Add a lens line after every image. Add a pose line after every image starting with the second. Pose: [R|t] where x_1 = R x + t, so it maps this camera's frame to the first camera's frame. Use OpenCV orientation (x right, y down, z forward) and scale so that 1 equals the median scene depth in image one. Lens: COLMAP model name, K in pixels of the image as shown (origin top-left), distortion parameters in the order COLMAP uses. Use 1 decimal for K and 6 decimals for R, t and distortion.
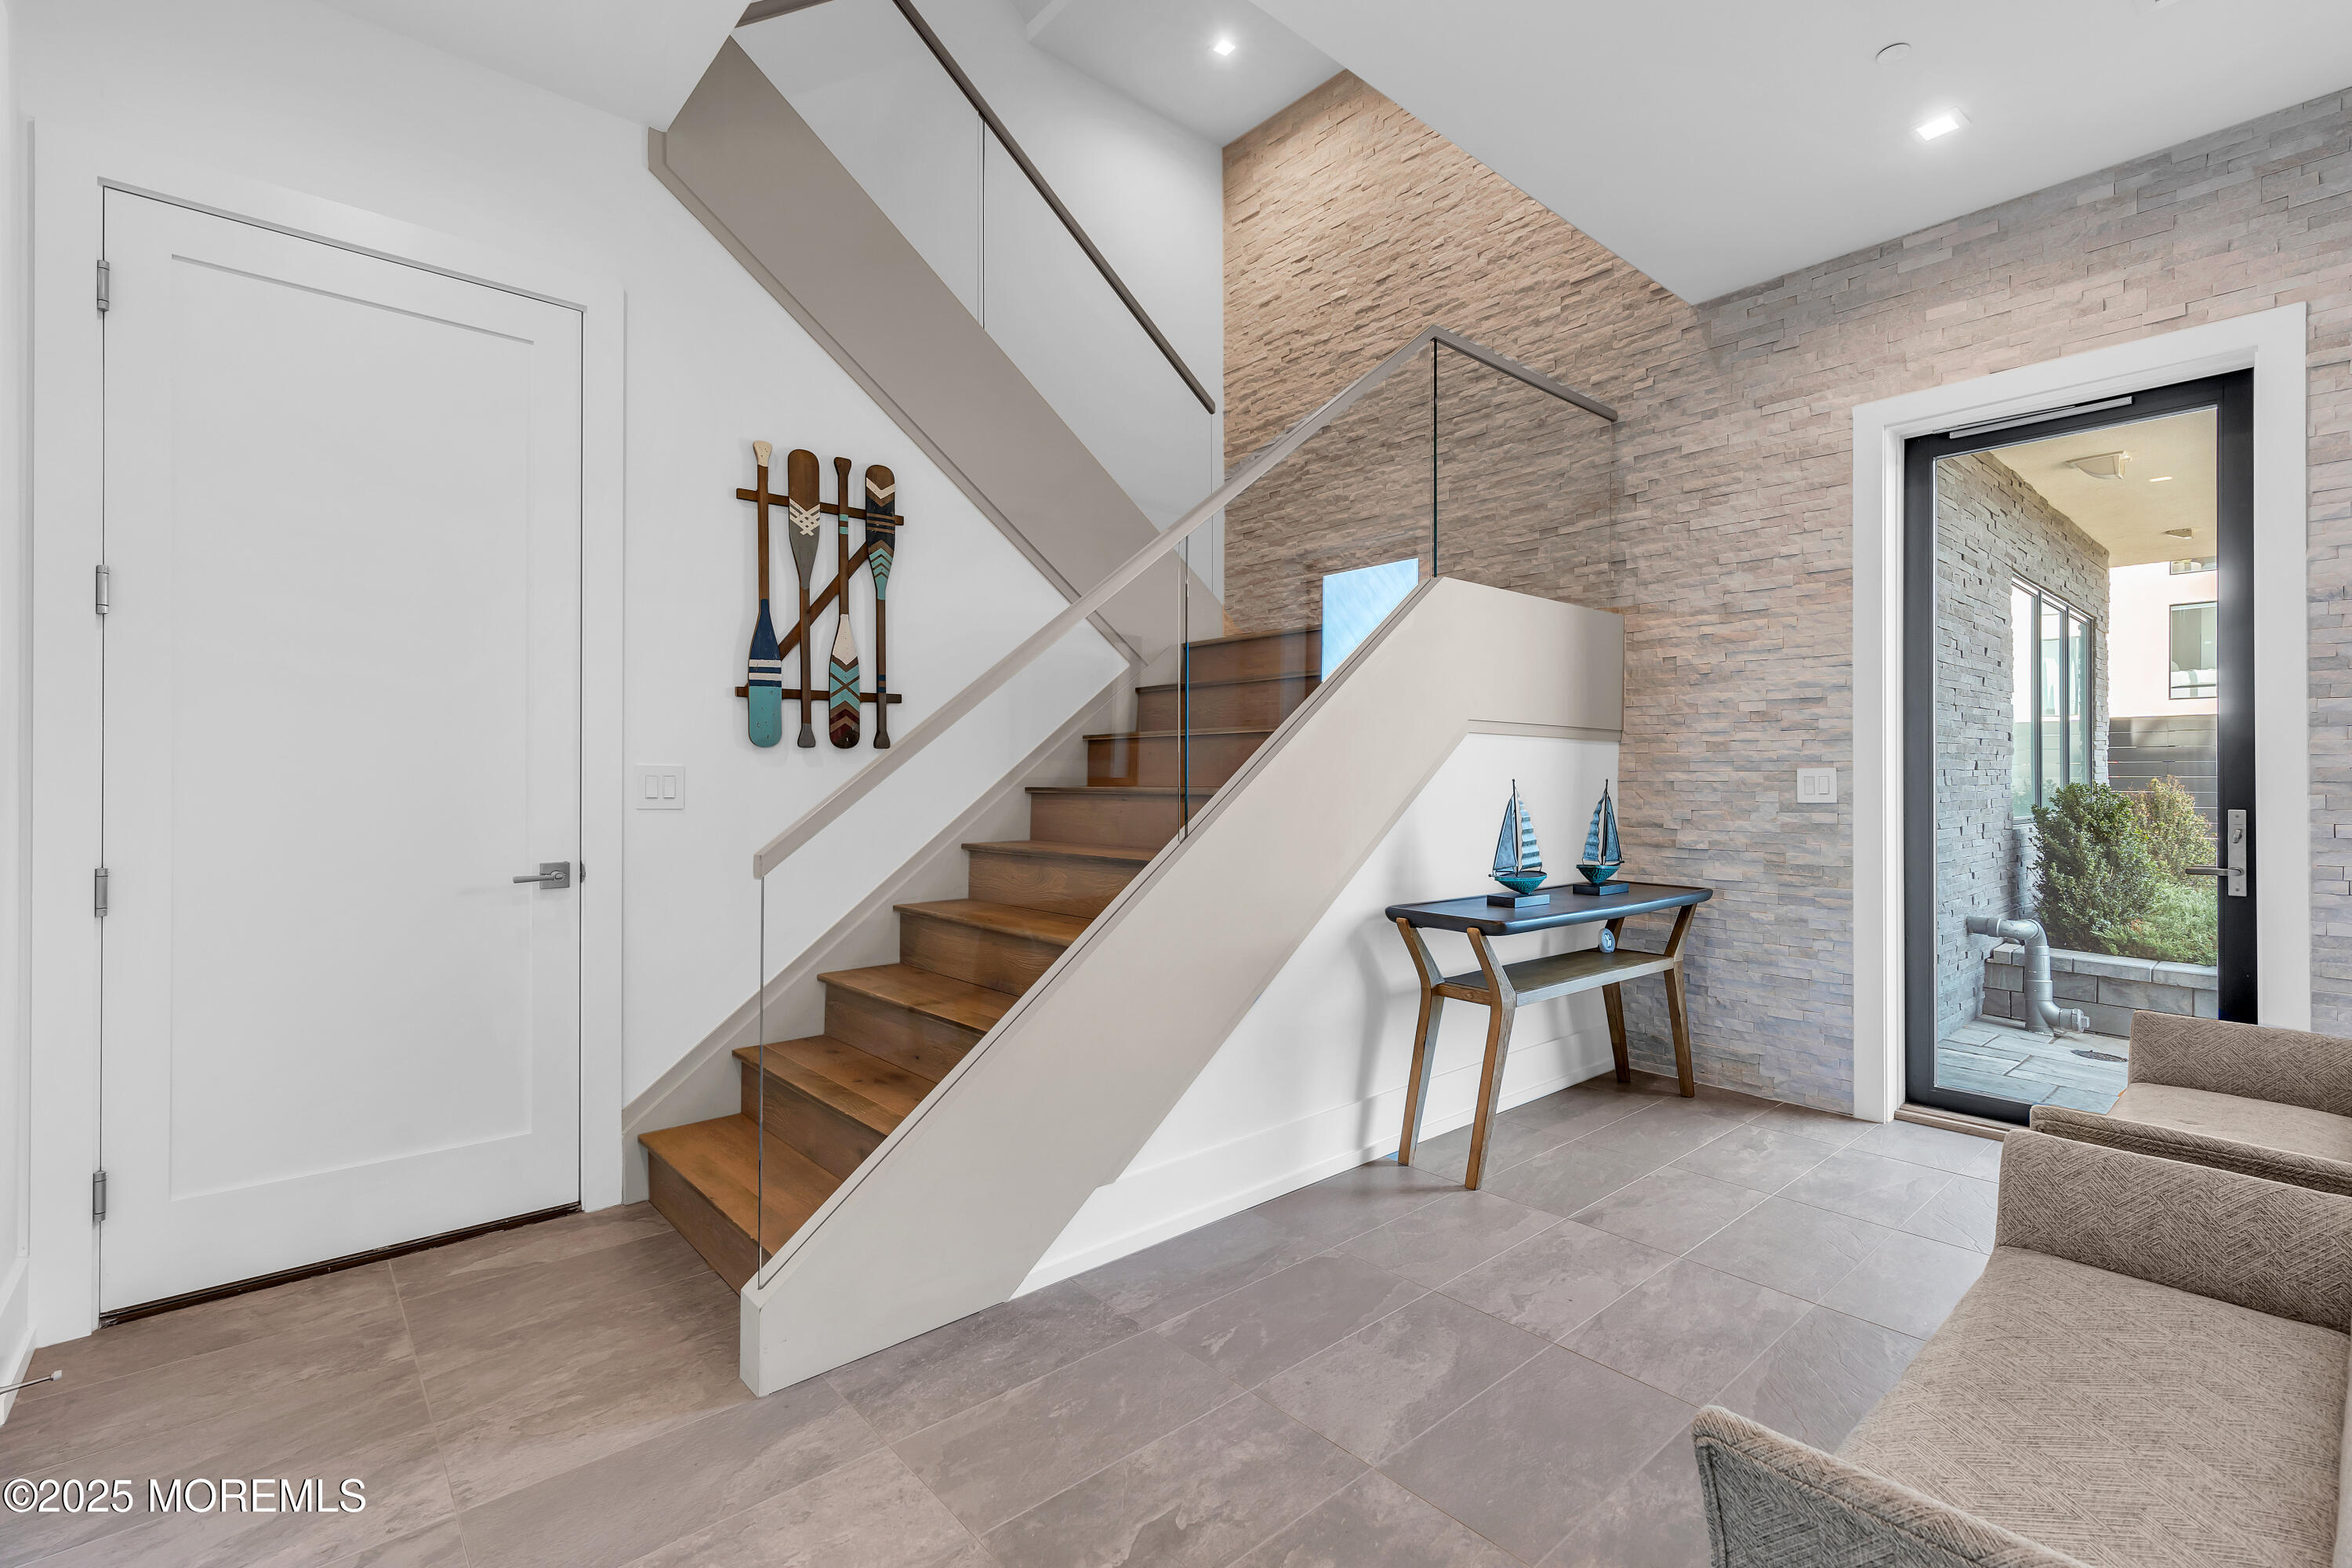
lens RADIAL K [[1048.3, 0, 1174.5], [0, 1048.3, 777.4], [0, 0, 1]] dist [-0.005538, 0.000894]
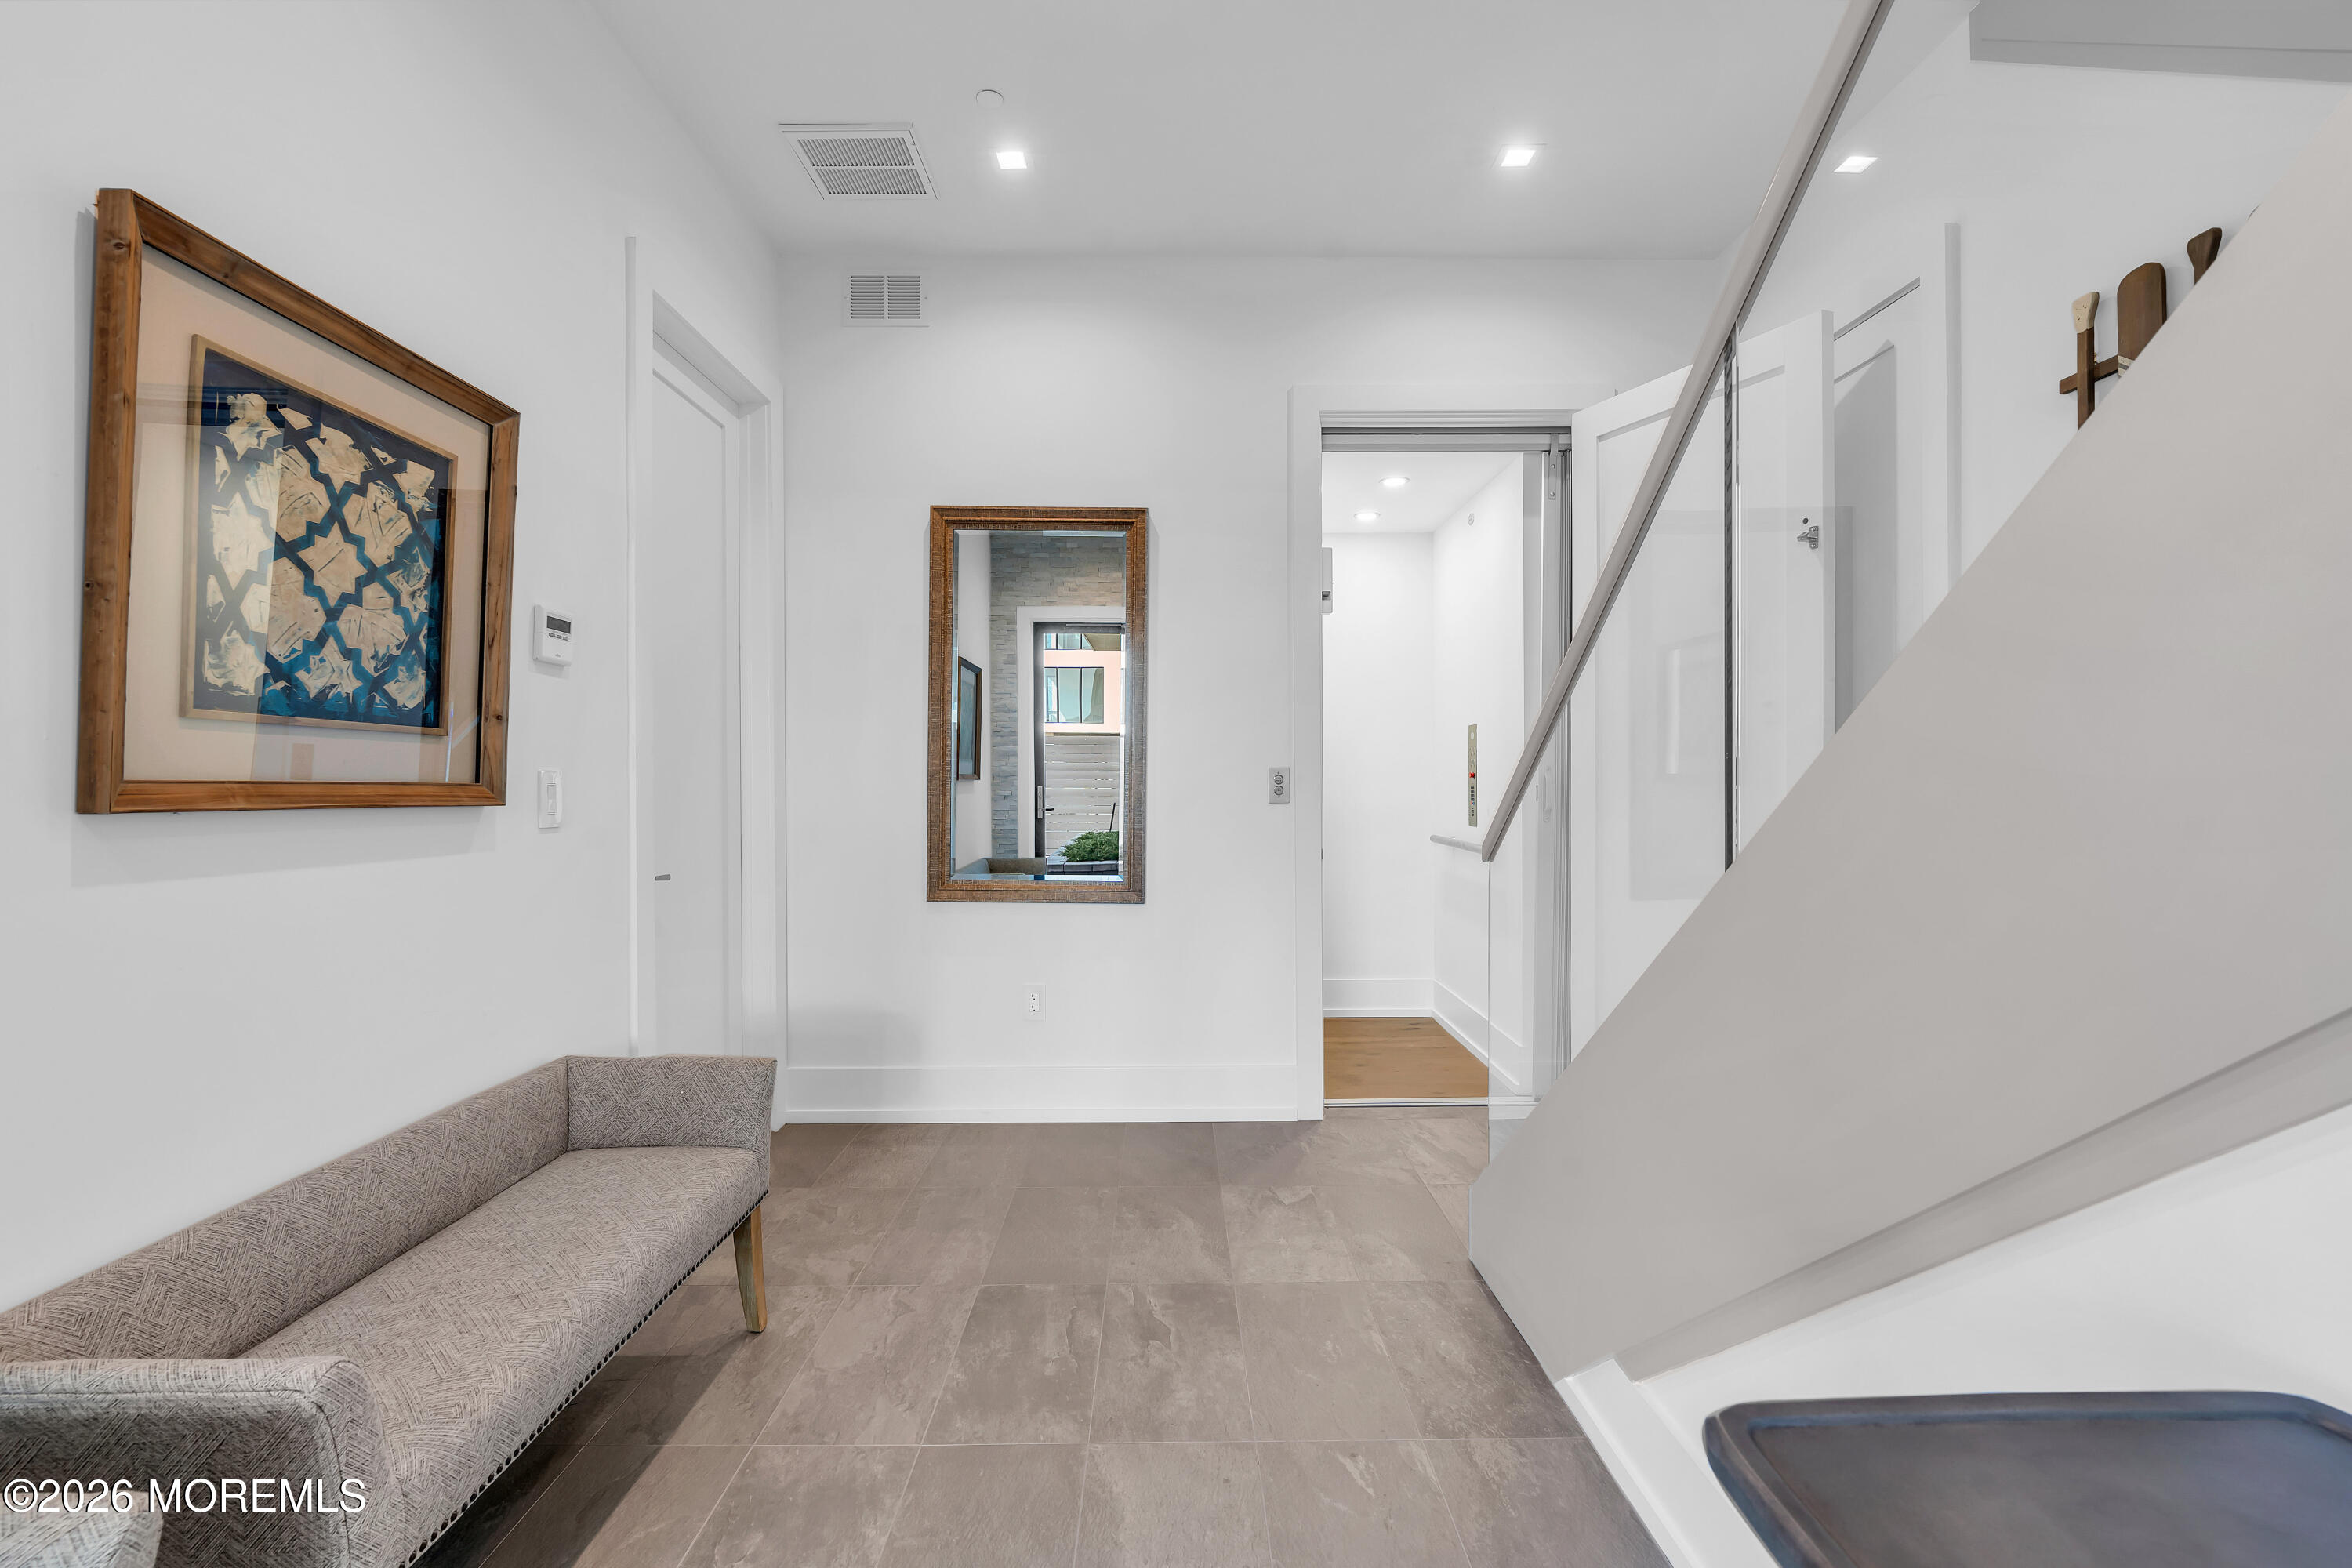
lens RADIAL K [[1048.3, 0, 1174.5], [0, 1048.3, 777.4], [0, 0, 1]] dist [-0.005538, 0.000894]
pose [[-0.648754, 0.000986, -0.760997, 0.436389], [0.003375, 0.999993, -0.001582, -0.002329], [0.760990, -0.003595, -0.648753, 0.819714]]
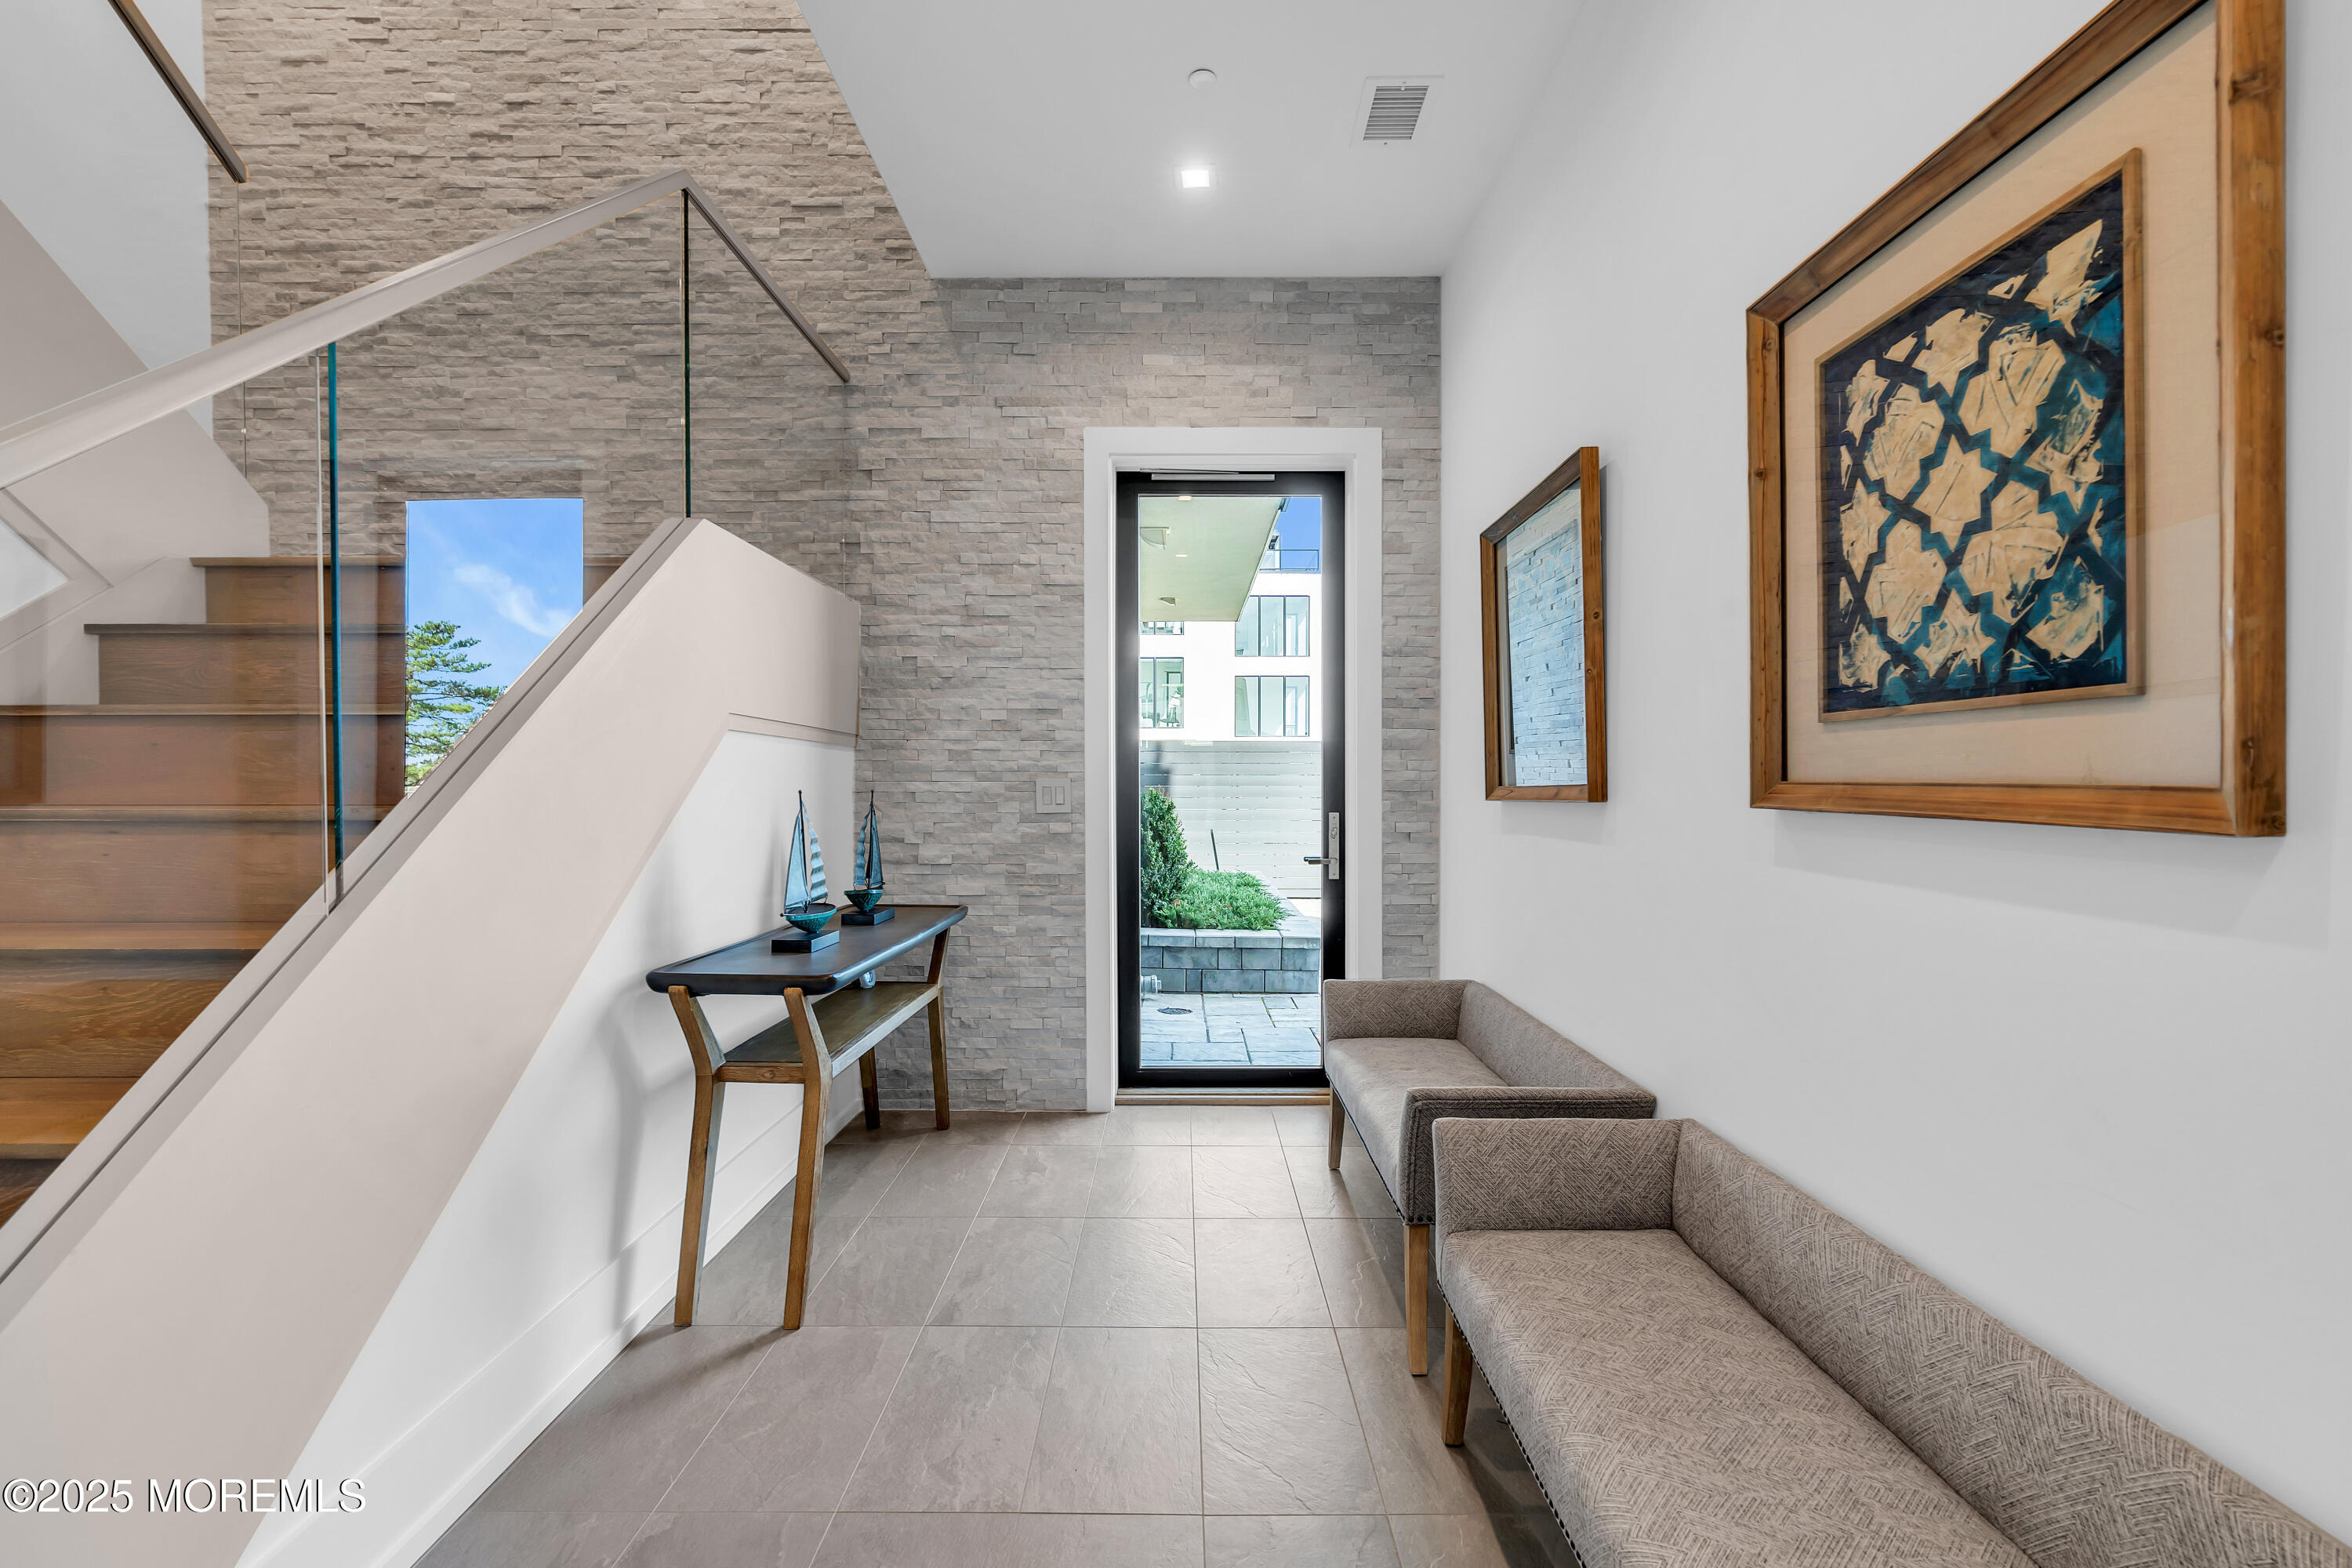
lens RADIAL K [[1062.1, 0, 1175.1], [0, 1062.1, 812.6], [0, 0, 1]] dist [-0.012640, 0.004006]
pose [[0.658073, -0.018452, 0.752728, -0.083712], [-0.000043, 0.999699, 0.024543, -0.001186], [-0.752954, -0.016183, 0.657874, 0.228896]]
